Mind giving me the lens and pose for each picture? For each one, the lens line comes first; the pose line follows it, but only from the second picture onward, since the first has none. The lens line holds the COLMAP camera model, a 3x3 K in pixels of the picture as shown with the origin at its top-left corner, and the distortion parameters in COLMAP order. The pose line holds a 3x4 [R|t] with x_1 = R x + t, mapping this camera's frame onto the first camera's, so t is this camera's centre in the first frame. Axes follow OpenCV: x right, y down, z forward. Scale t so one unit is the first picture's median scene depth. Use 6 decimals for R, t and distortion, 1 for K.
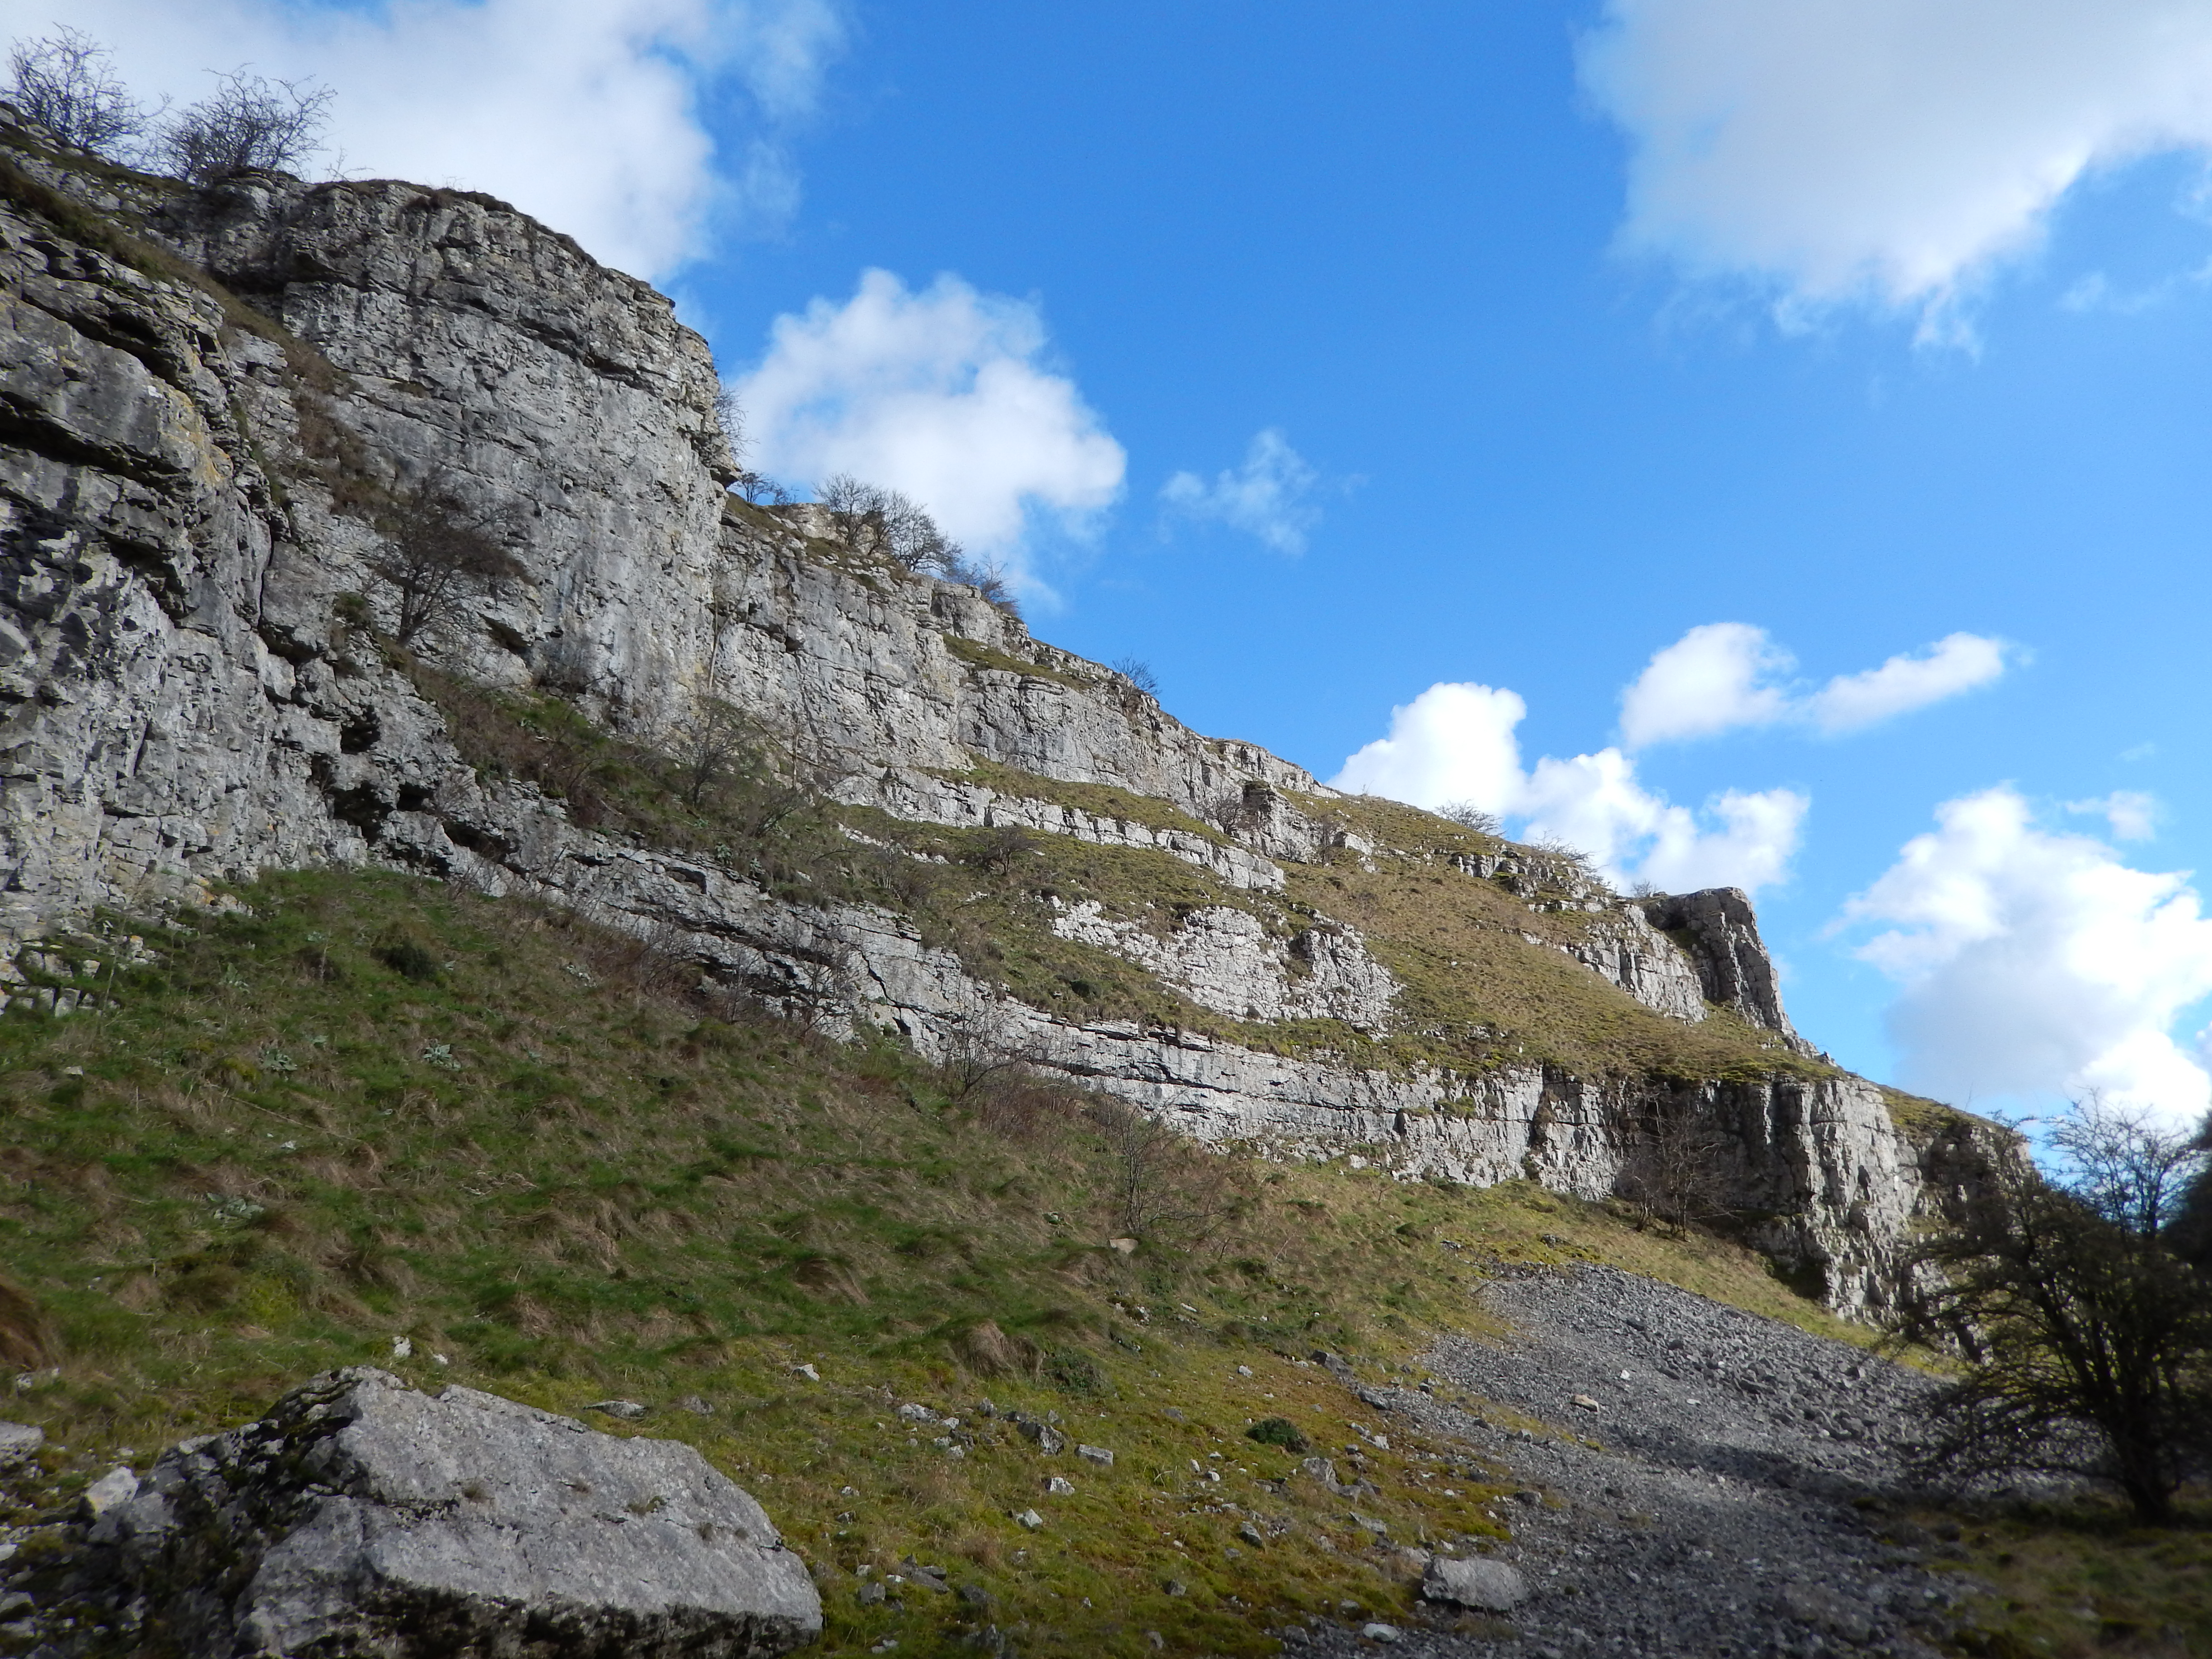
lens RADIAL K [[1592.3, 0, 1098.9], [0, 1592.3, 795.5], [0, 0, 1]] dist [-0.002438, -0.000862]
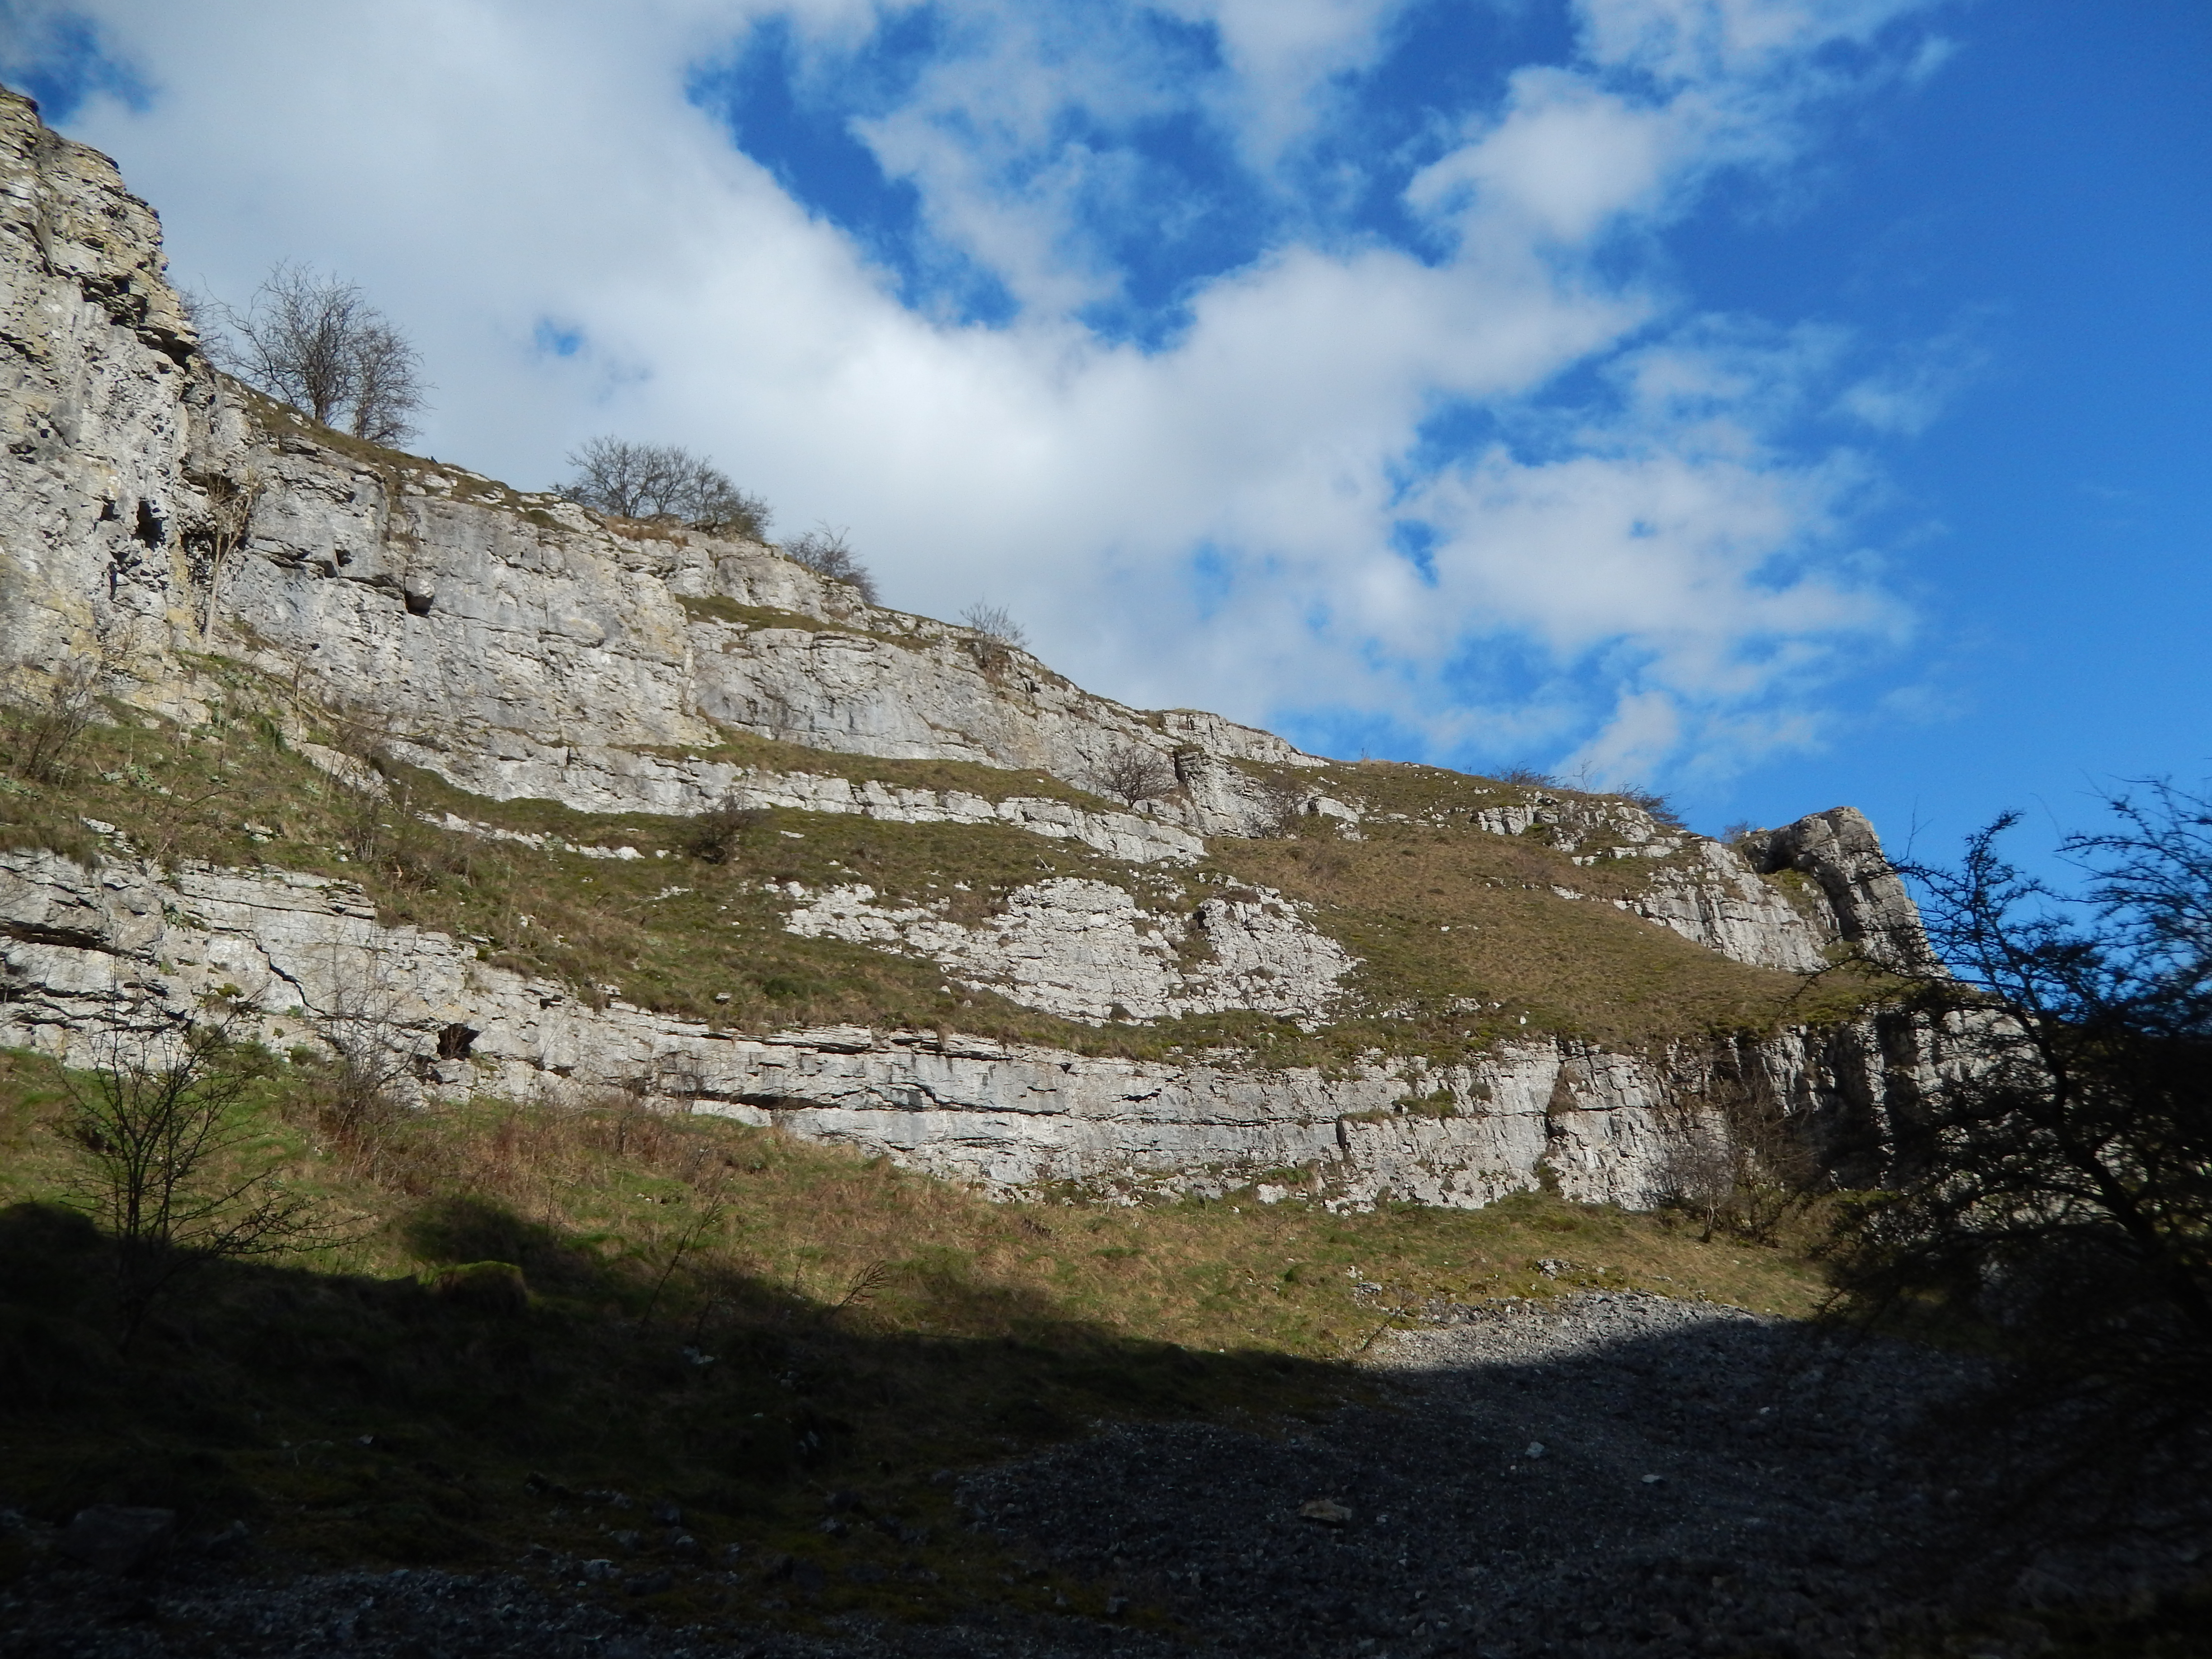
lens RADIAL K [[1733.7, 0, 1109.1], [0, 1733.7, 784.7], [0, 0, 1]] dist [-0.039171, 0.067304]
pose [[0.987386, -0.147206, -0.058303, 0.155410], [0.143732, 0.987803, -0.059884, 0.081141], [0.066407, 0.050748, 0.996501, 0.203356]]
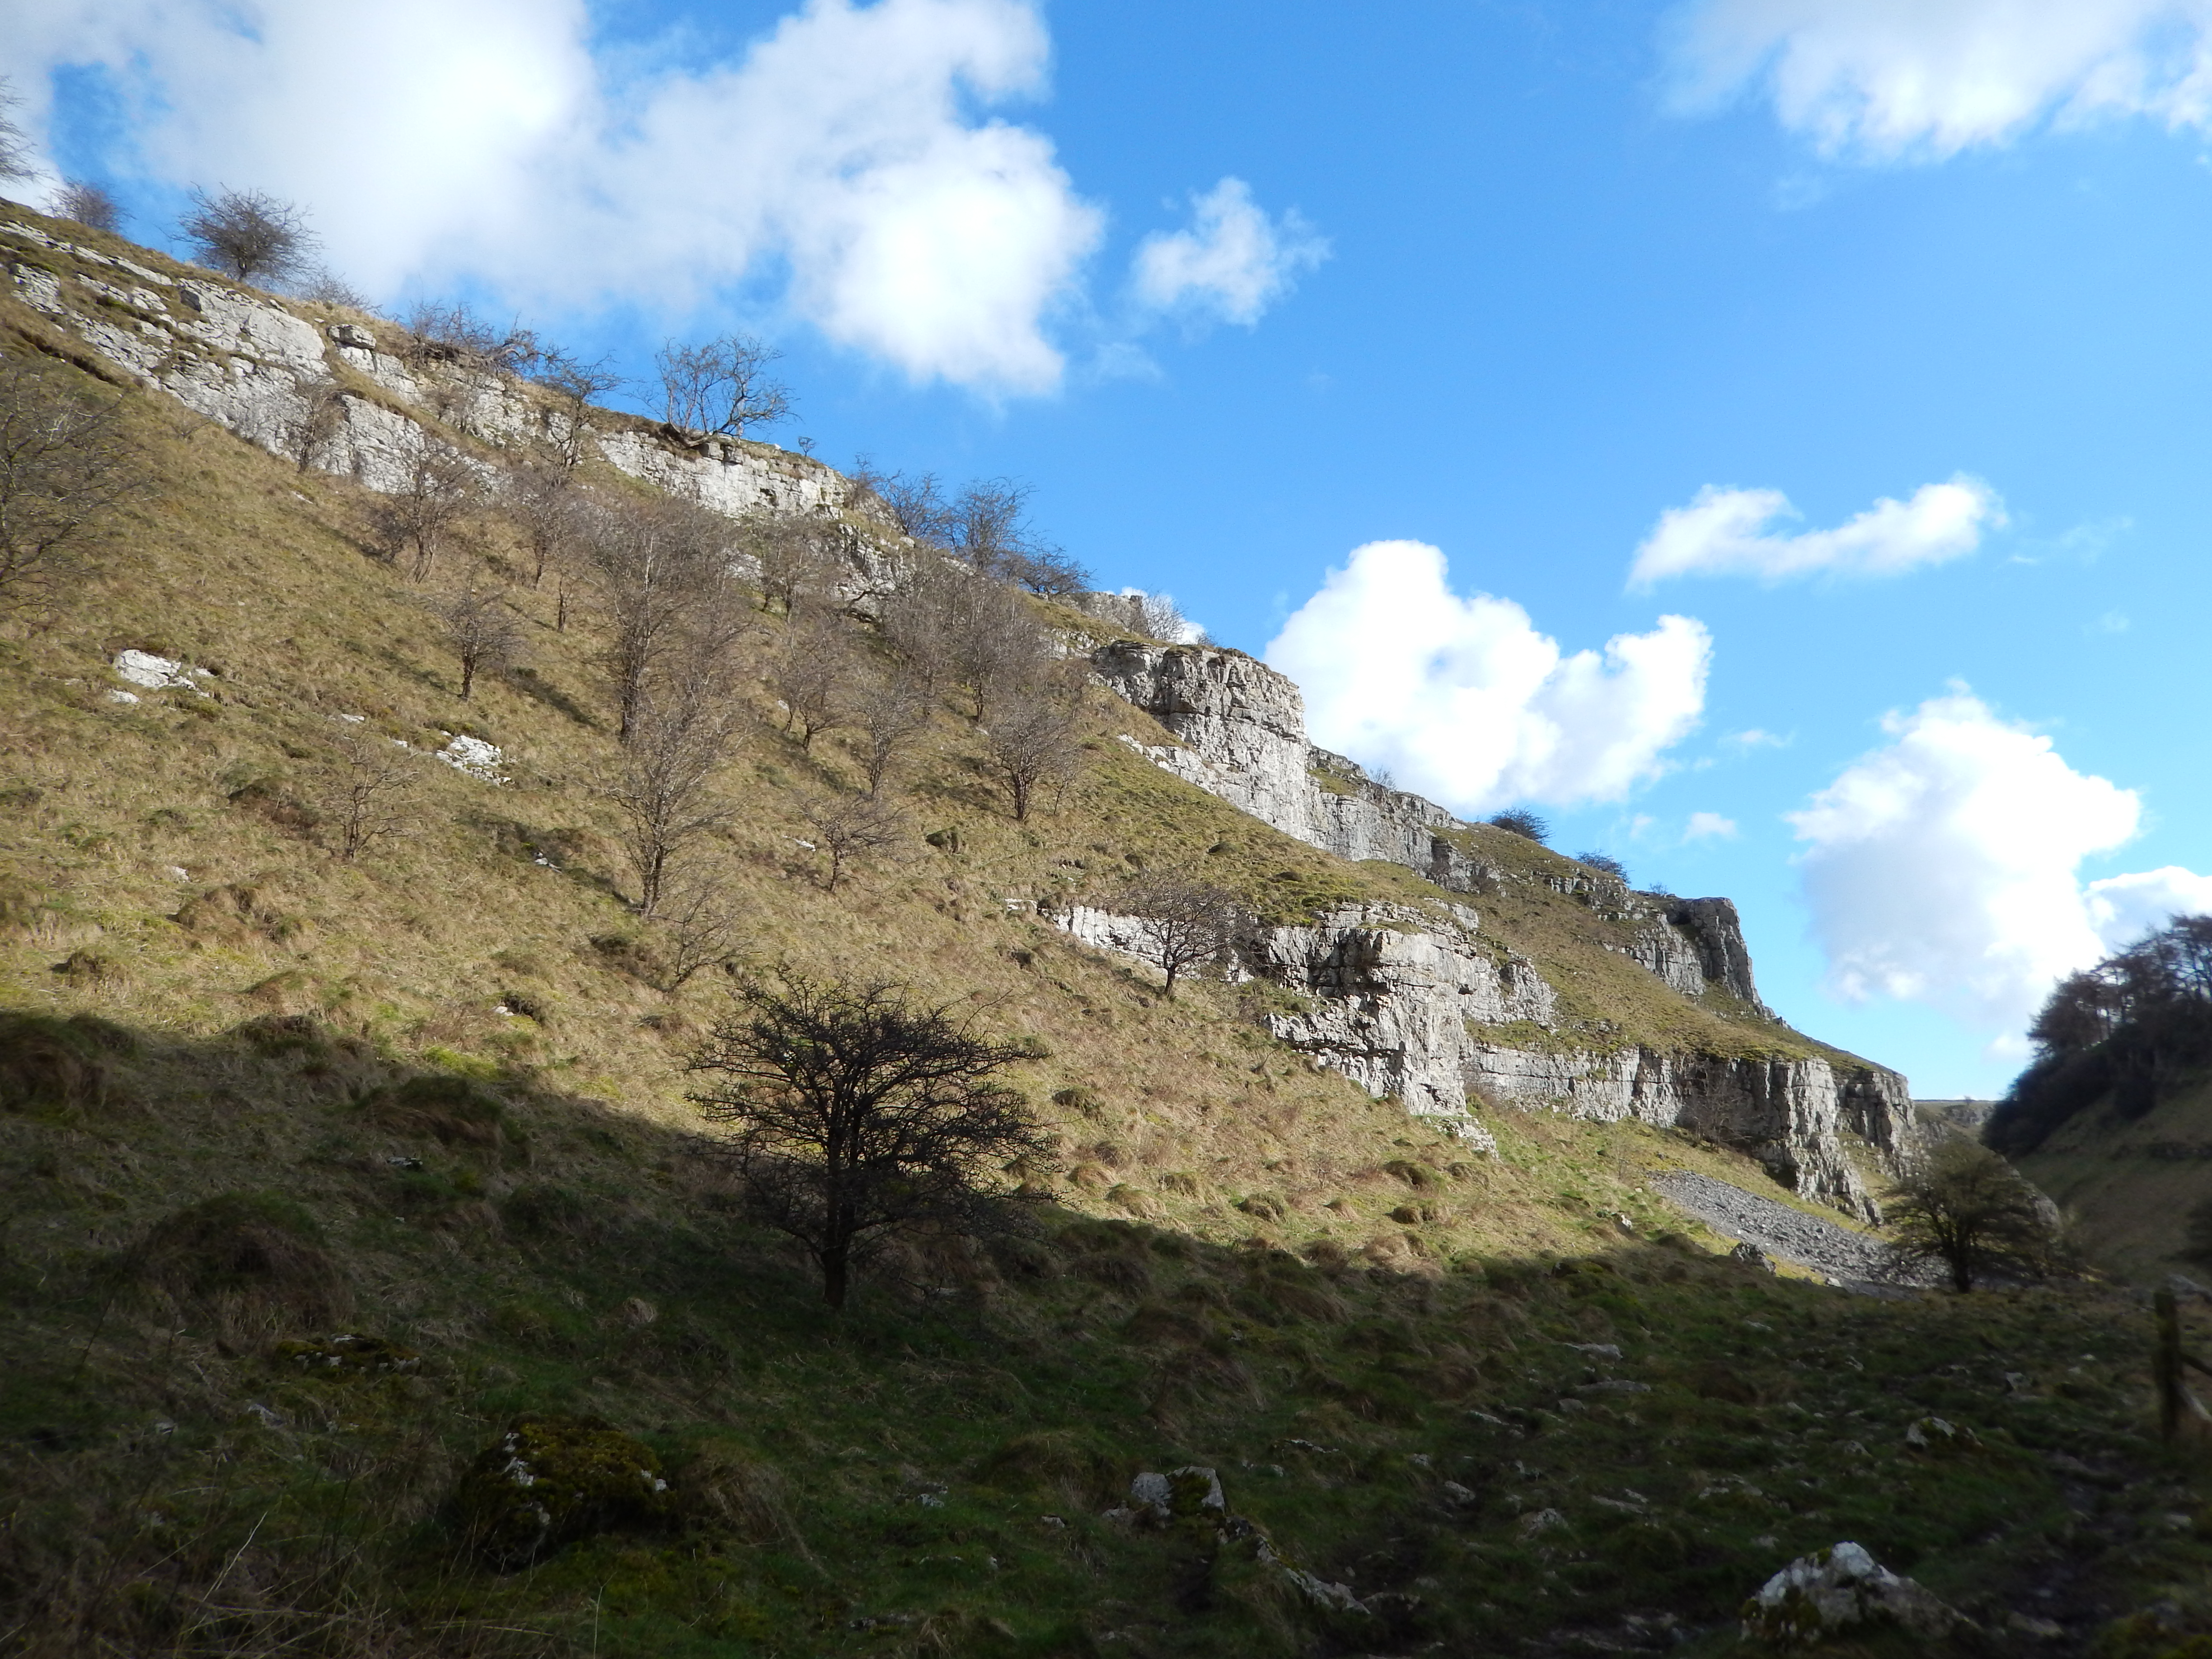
lens RADIAL K [[1583.0, 0, 1120.9], [0, 1583.0, 806.4], [0, 0, 1]] dist [0.015585, 0.000805]
pose [[0.996425, 0.045400, 0.071250, -0.444950], [-0.052639, 0.993262, 0.103250, -0.254020], [-0.066082, -0.106631, 0.992100, -0.668869]]
